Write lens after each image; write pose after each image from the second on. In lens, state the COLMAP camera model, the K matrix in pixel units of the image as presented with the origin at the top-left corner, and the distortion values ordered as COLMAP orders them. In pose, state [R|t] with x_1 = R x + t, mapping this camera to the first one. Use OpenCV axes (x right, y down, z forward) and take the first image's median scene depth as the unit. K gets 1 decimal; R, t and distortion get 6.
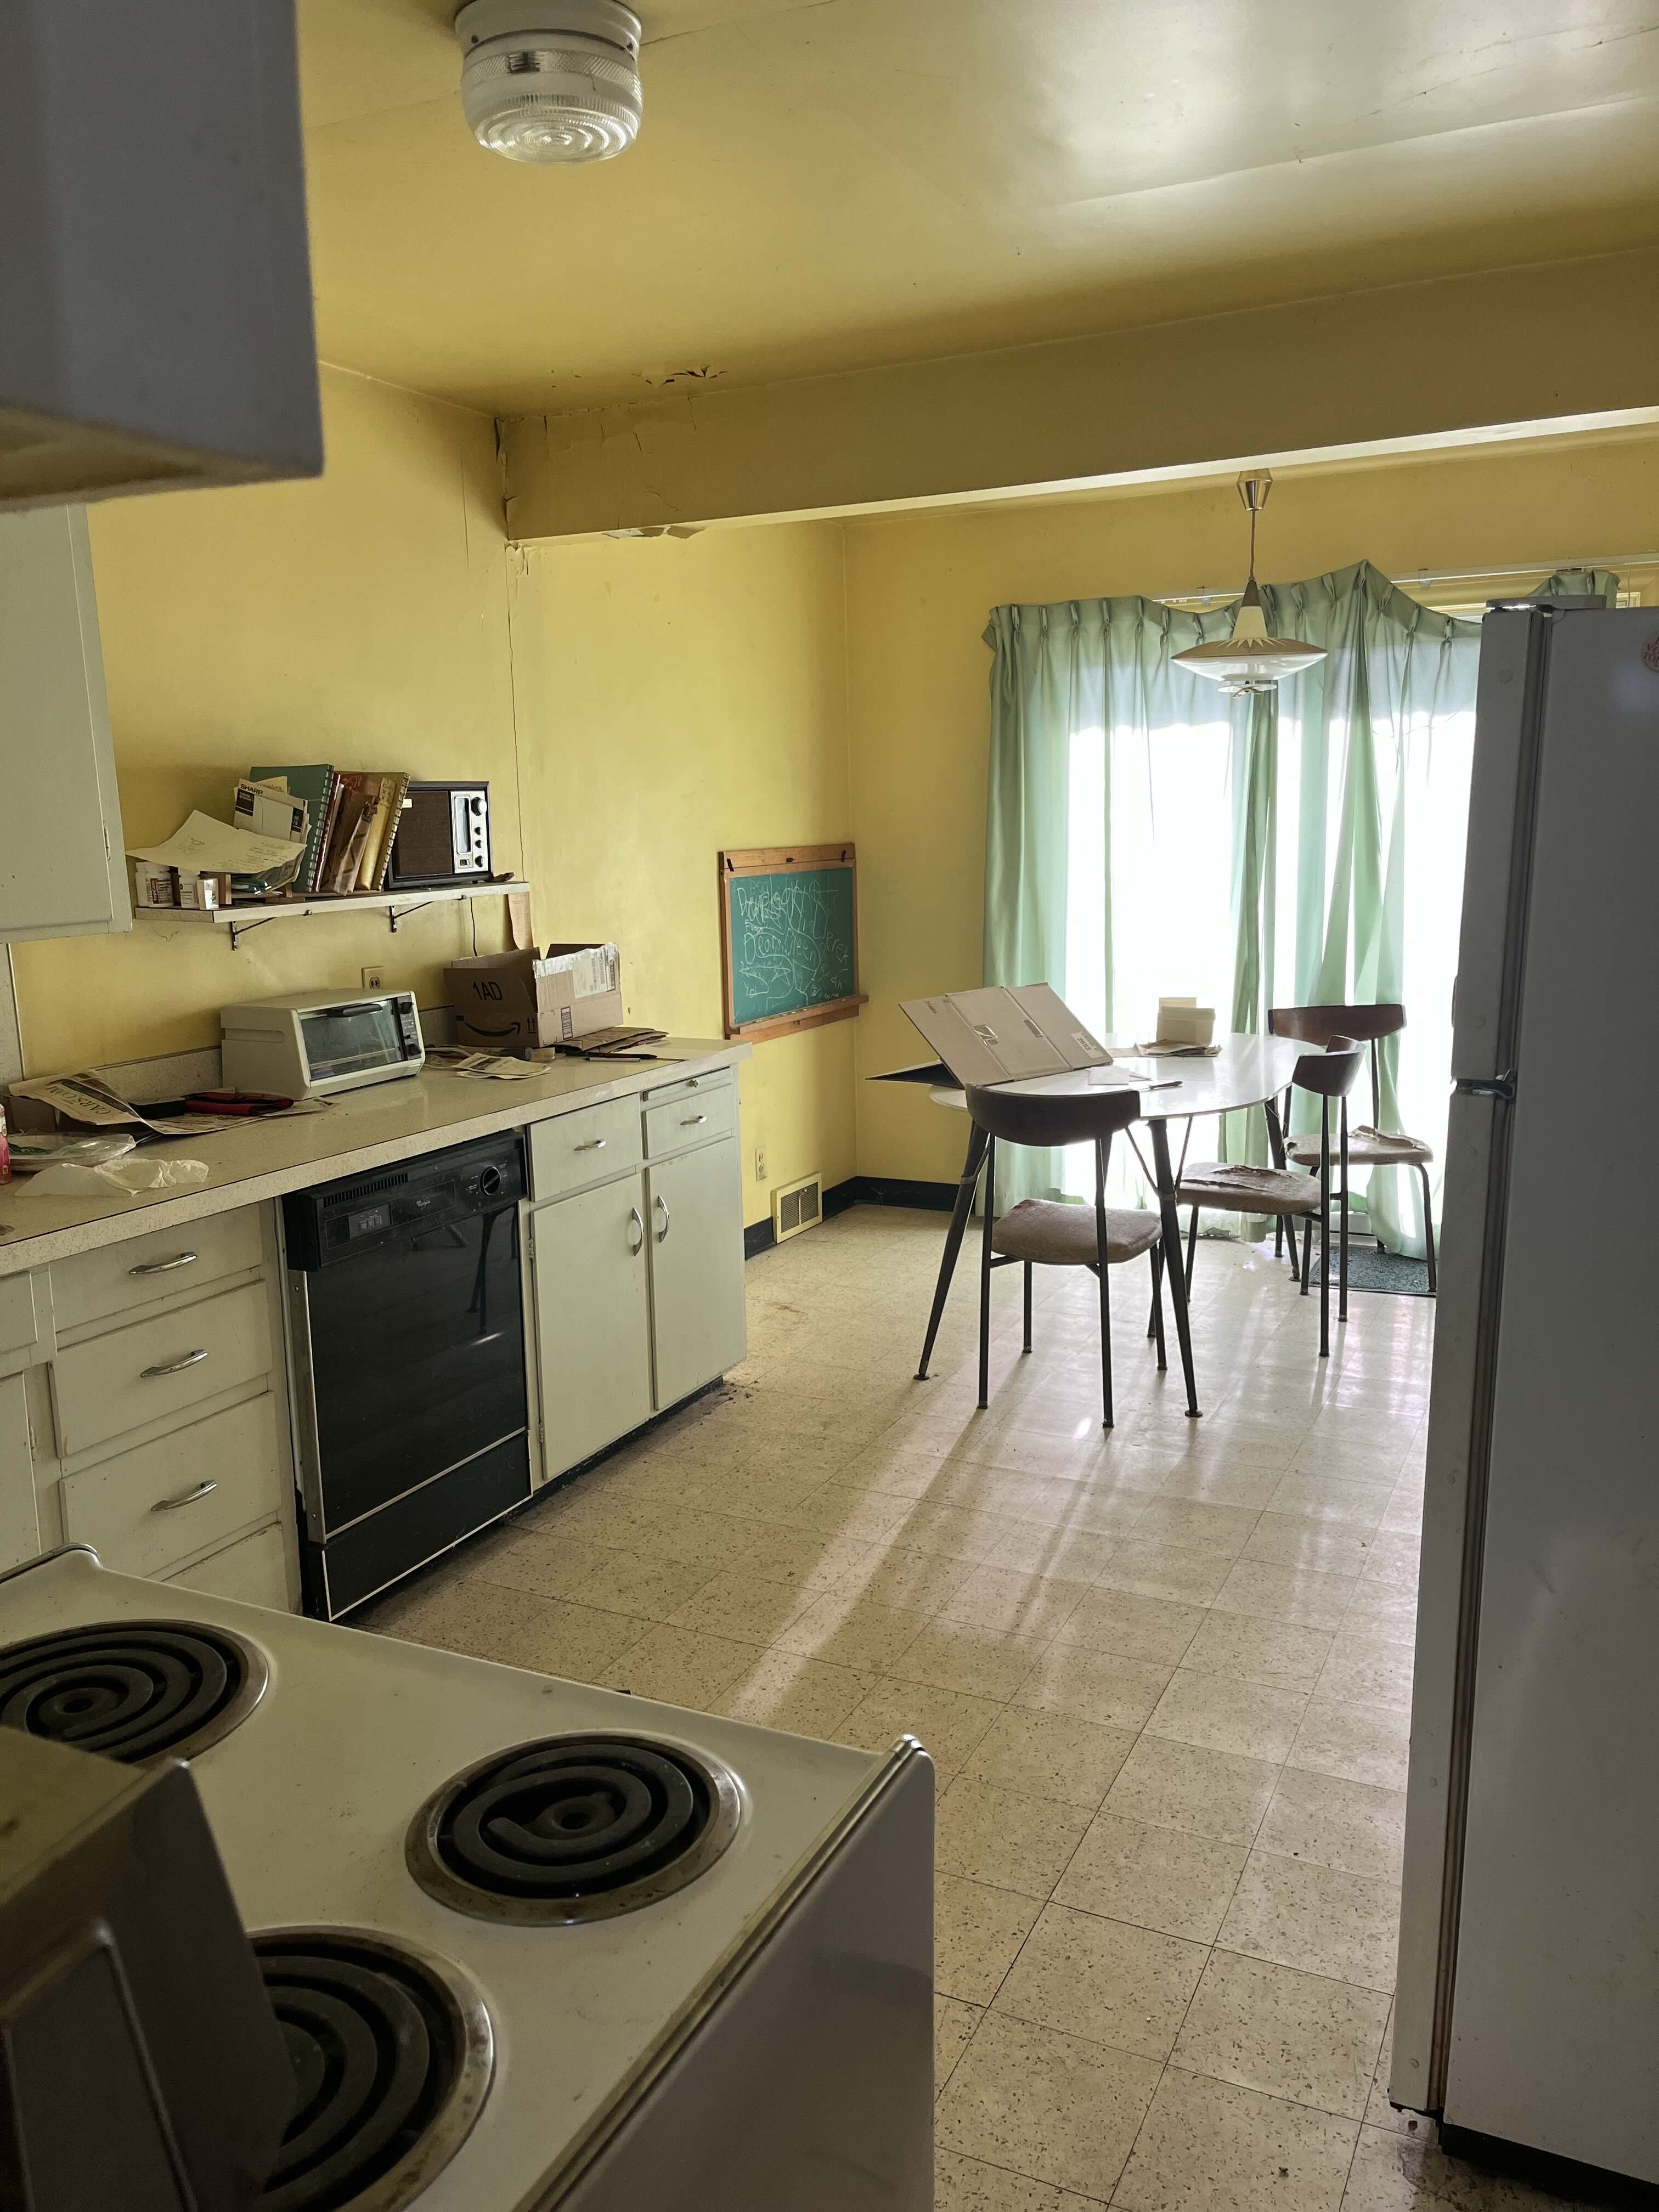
lens RADIAL K [[1671.0, 0, 829.5], [0, 1671.0, 1106.0], [0, 0, 1]] dist [0.068233, -0.101699]
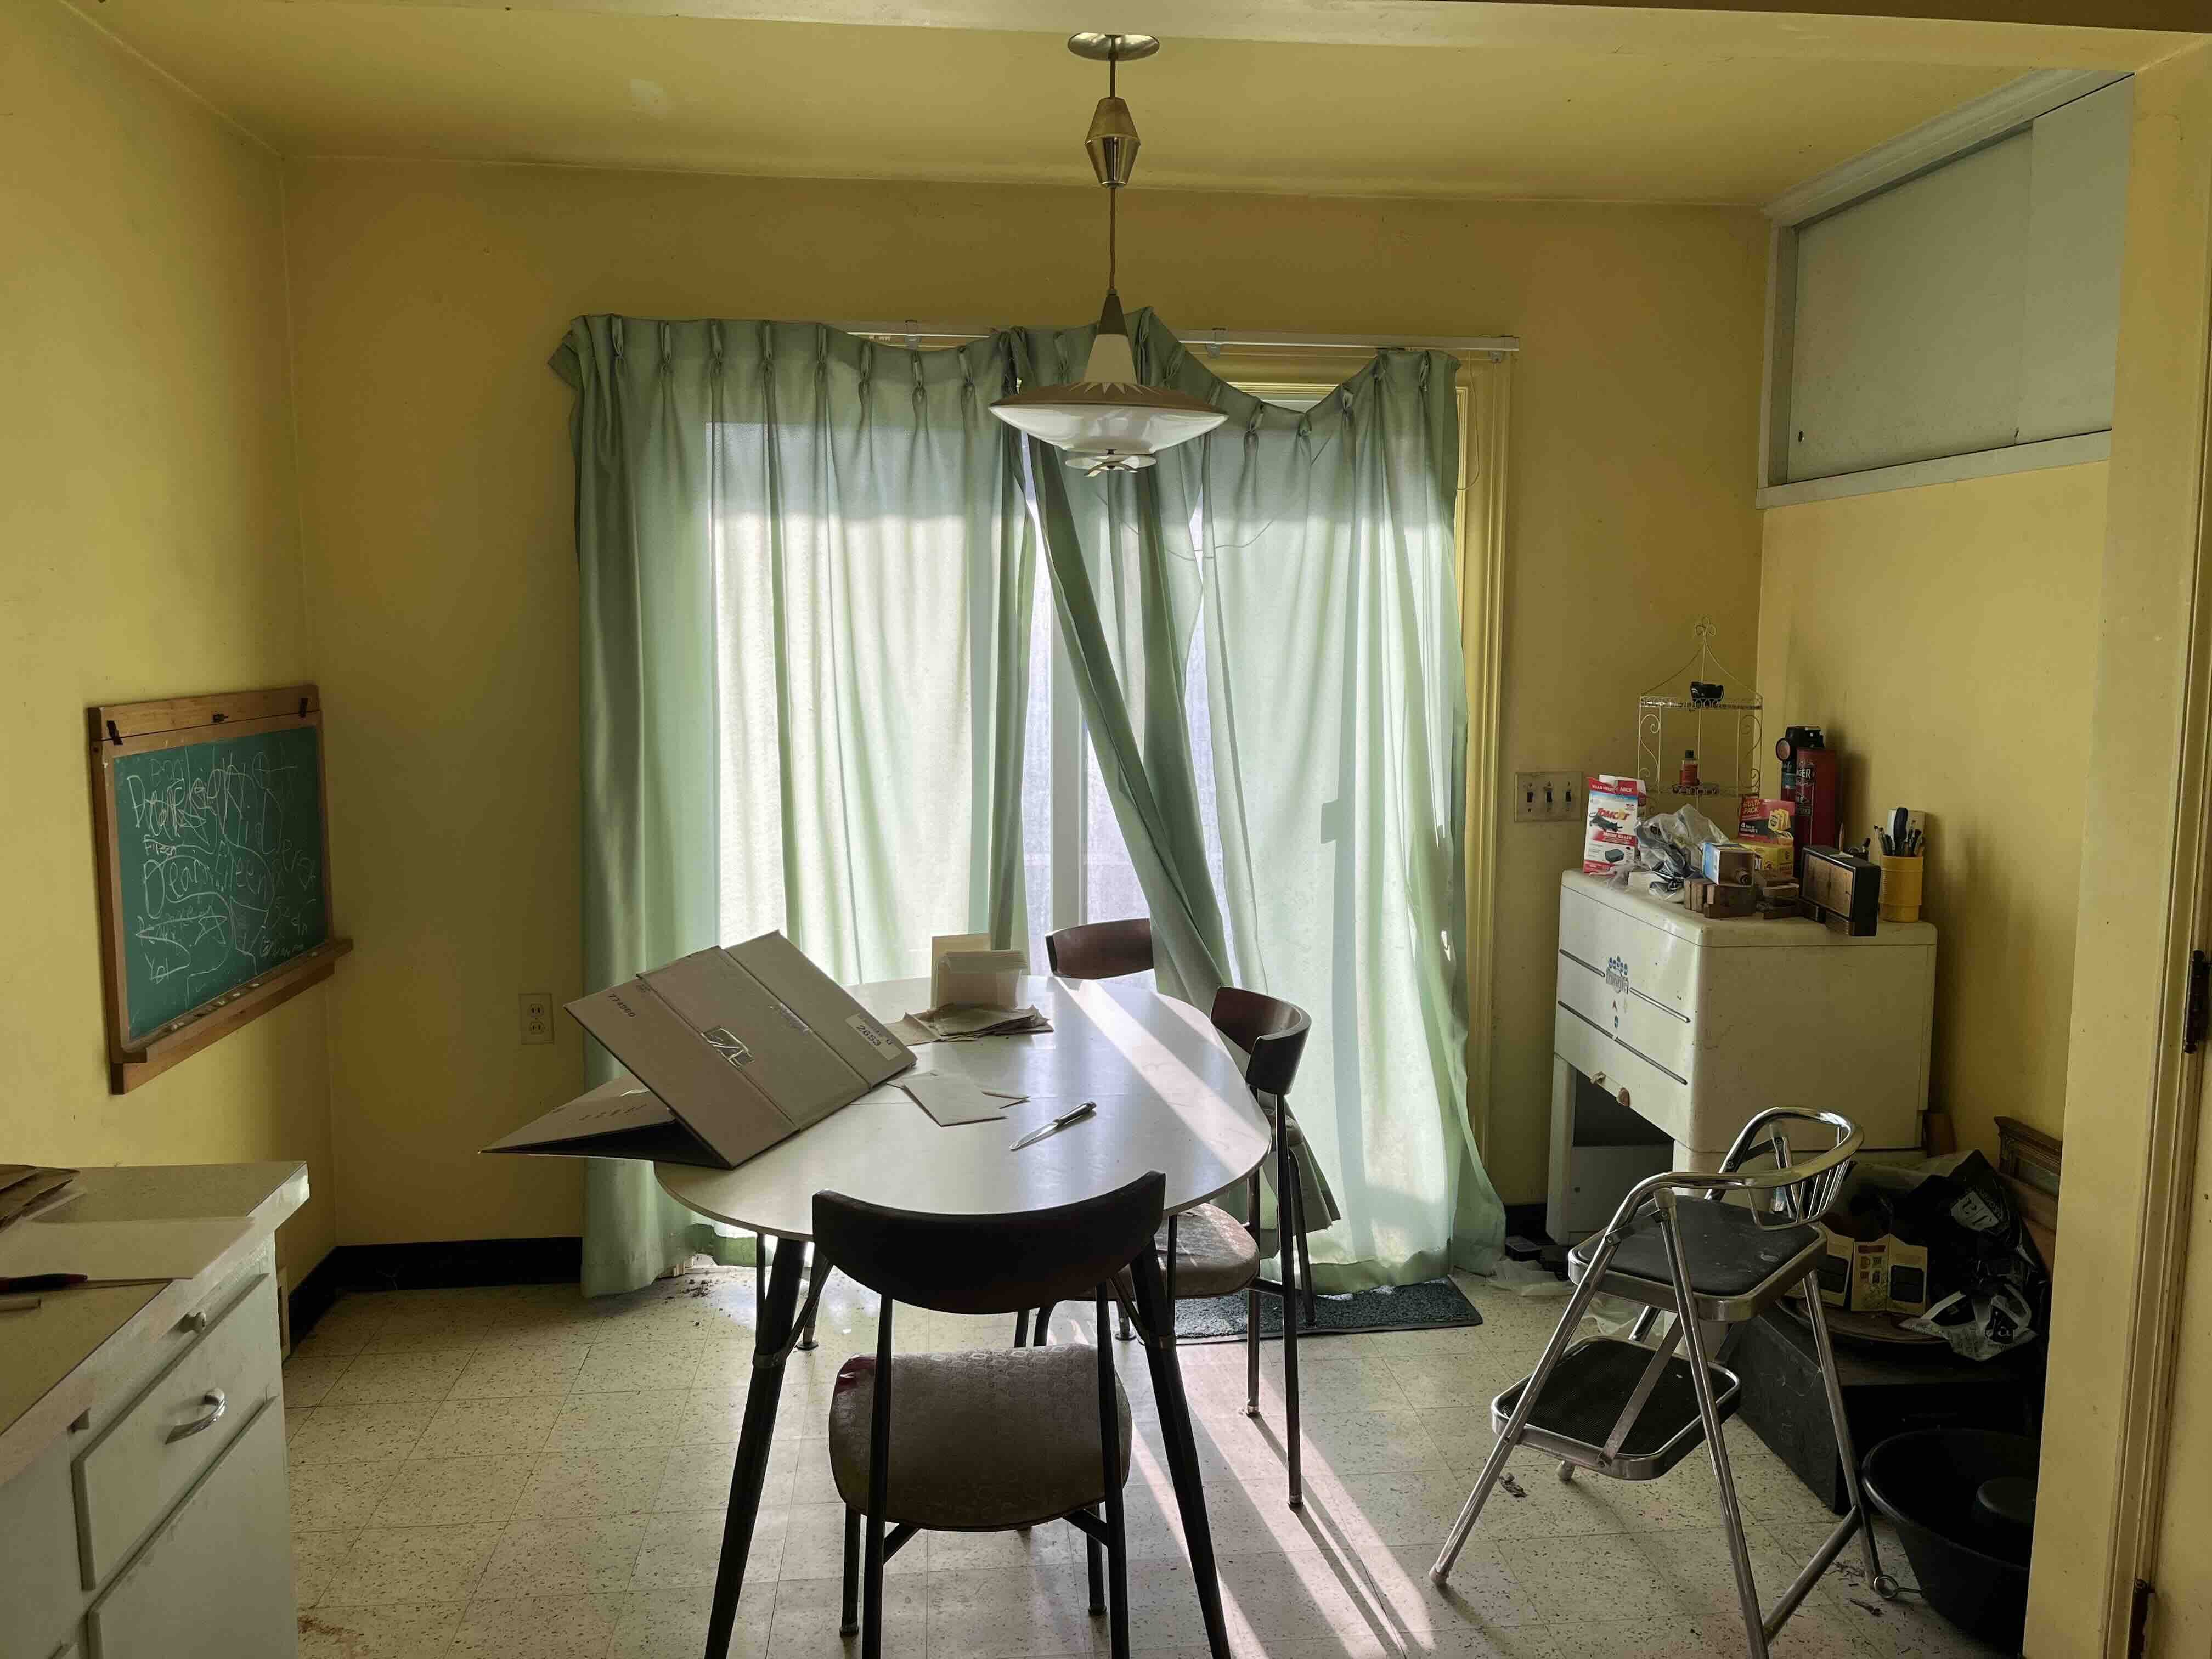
lens RADIAL K [[1655.0, 0, 1111.0], [0, 1655.0, 793.4], [0, 0, 1]] dist [0.005044, -0.000650]
pose [[0.835091, -0.030231, 0.549280, -0.081321], [0.073466, 0.995674, -0.056893, -0.072278], [-0.545184, 0.087864, 0.833699, 0.401556]]
